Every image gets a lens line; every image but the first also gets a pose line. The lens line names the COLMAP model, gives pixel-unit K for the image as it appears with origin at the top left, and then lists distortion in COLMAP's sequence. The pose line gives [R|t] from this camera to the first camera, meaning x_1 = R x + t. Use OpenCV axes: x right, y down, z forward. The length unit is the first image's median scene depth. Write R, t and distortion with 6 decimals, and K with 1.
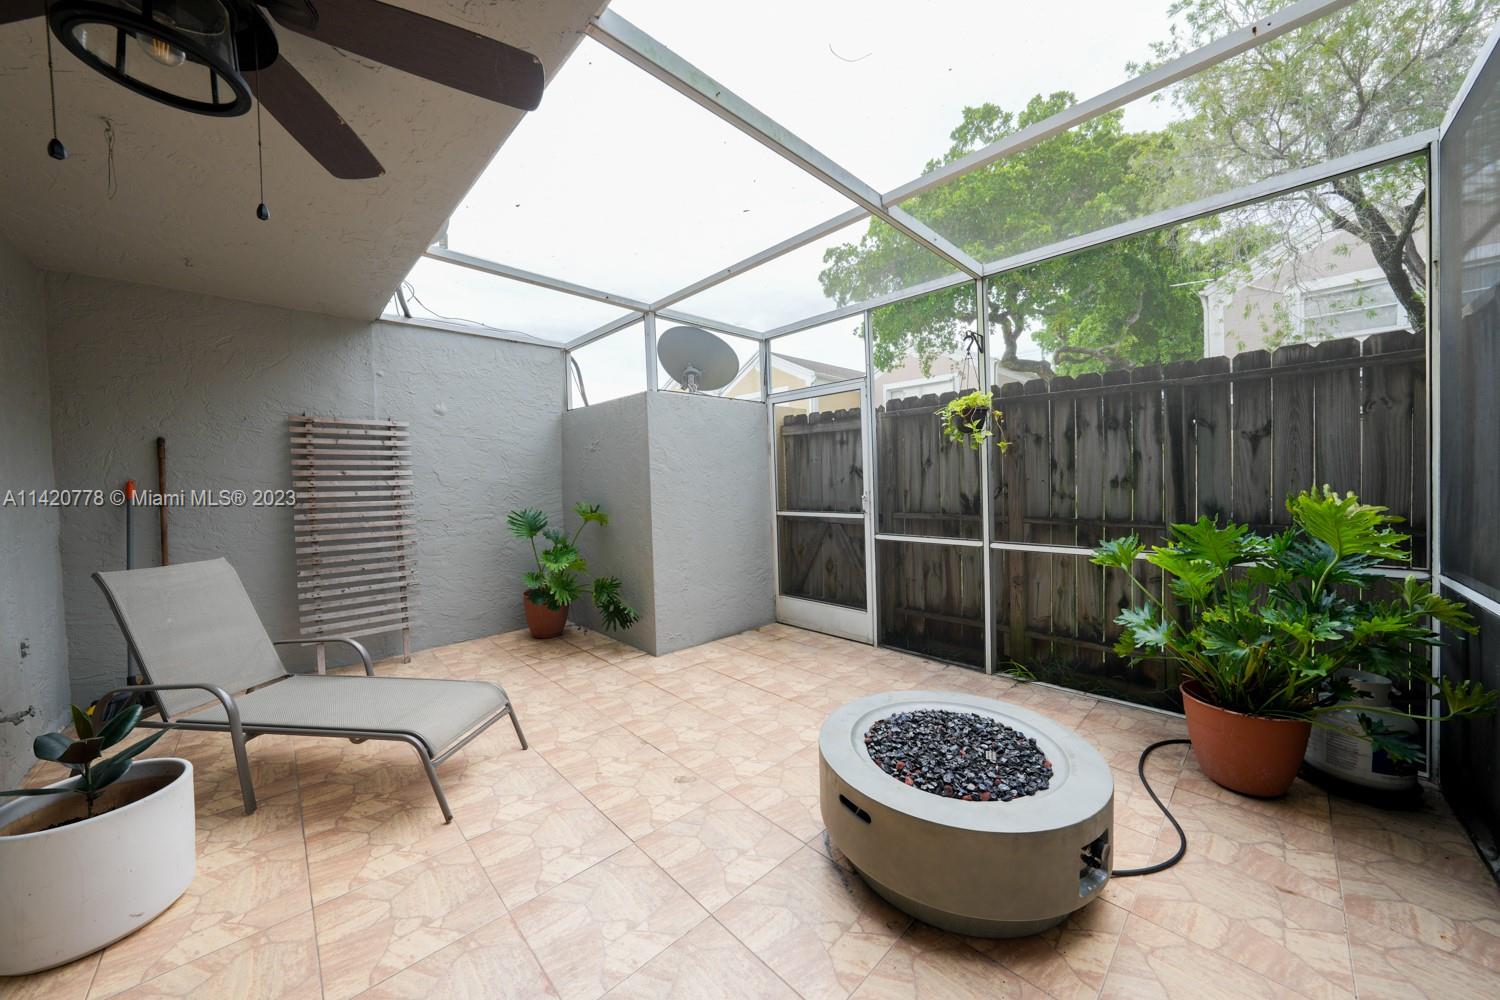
lens RADIAL K [[512.5, 0, 742.9], [0, 512.5, 499.3], [0, 0, 1]] dist [-0.011878, 0.000020]
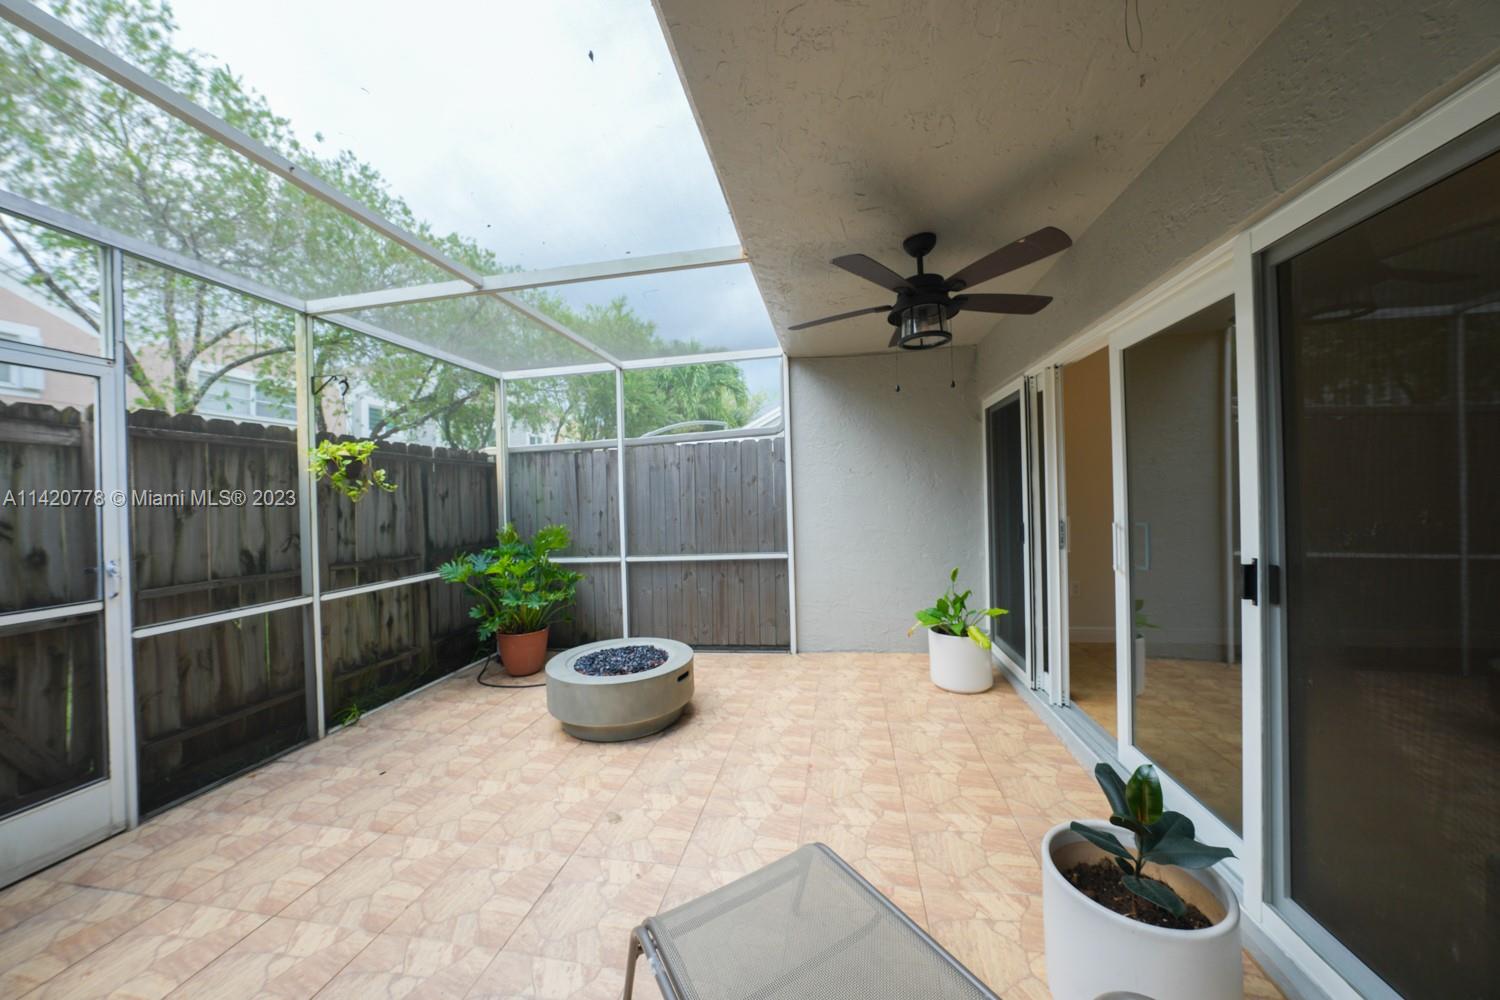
lens RADIAL K [[512.5, 0, 744.9], [0, 512.5, 500.3], [0, 0, 1]] dist [-0.011878, 0.000020]
pose [[-0.585979, 0.038254, 0.809423, -0.749152], [0.073130, 0.997306, 0.005809, -0.039482], [-0.807020, 0.062597, -0.587198, 0.917216]]
